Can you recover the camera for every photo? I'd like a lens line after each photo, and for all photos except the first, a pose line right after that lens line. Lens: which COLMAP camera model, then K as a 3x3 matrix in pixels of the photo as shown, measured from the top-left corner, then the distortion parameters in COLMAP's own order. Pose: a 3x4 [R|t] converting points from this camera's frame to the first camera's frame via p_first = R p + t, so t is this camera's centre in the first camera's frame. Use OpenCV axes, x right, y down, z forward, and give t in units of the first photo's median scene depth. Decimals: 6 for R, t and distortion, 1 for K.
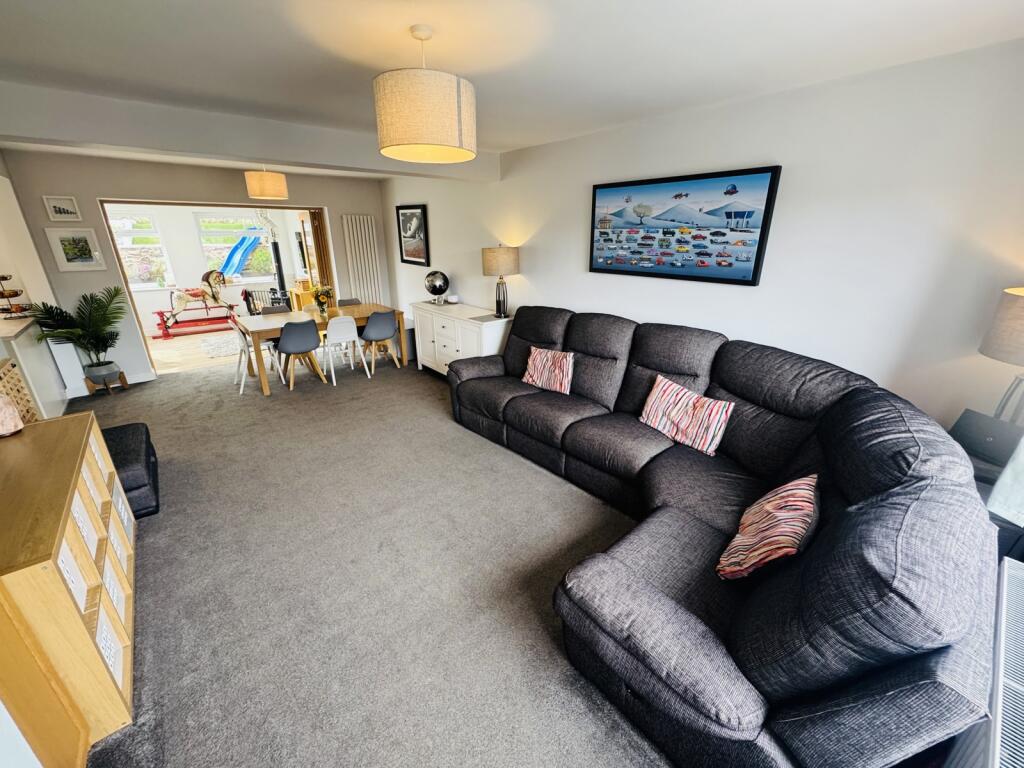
lens RADIAL K [[408.7, 0, 511.0], [0, 408.7, 382.6], [0, 0, 1]] dist [-0.003572, 0.000414]
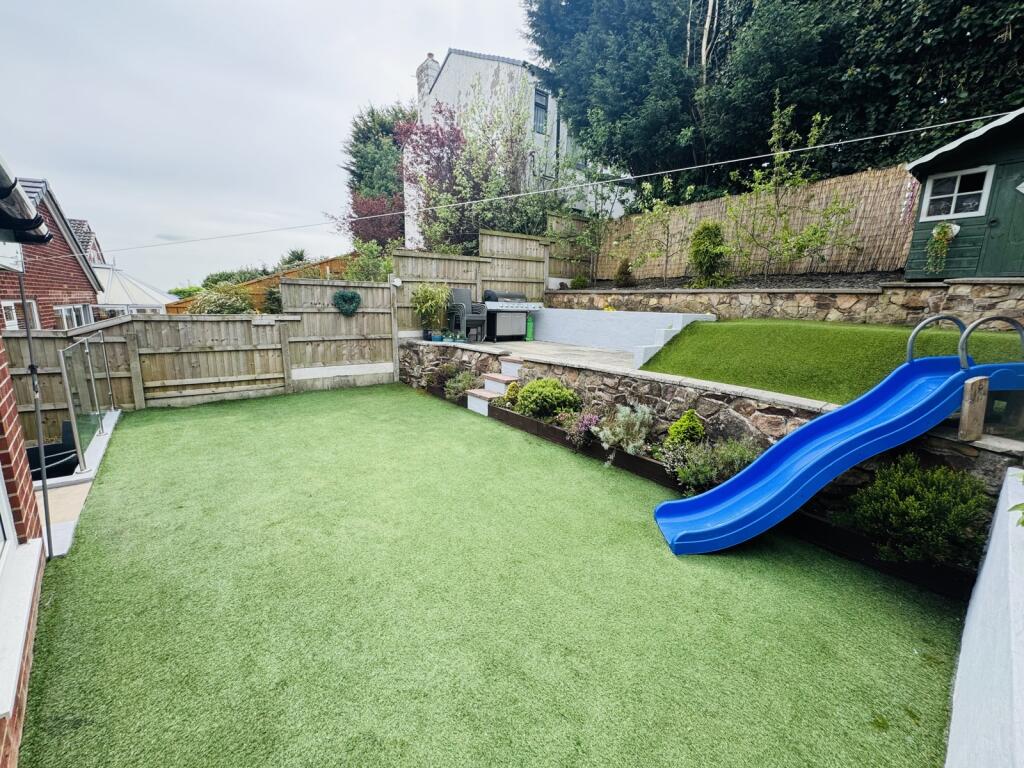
lens RADIAL K [[408.7, 0, 511.0], [0, 408.7, 384.3], [0, 0, 1]] dist [-0.003572, 0.000414]
pose [[0.096796, 0.192386, -0.976534, -0.973965], [-0.370068, 0.917757, 0.144125, -0.706307], [0.923948, 0.347433, 0.160031, 1.688103]]
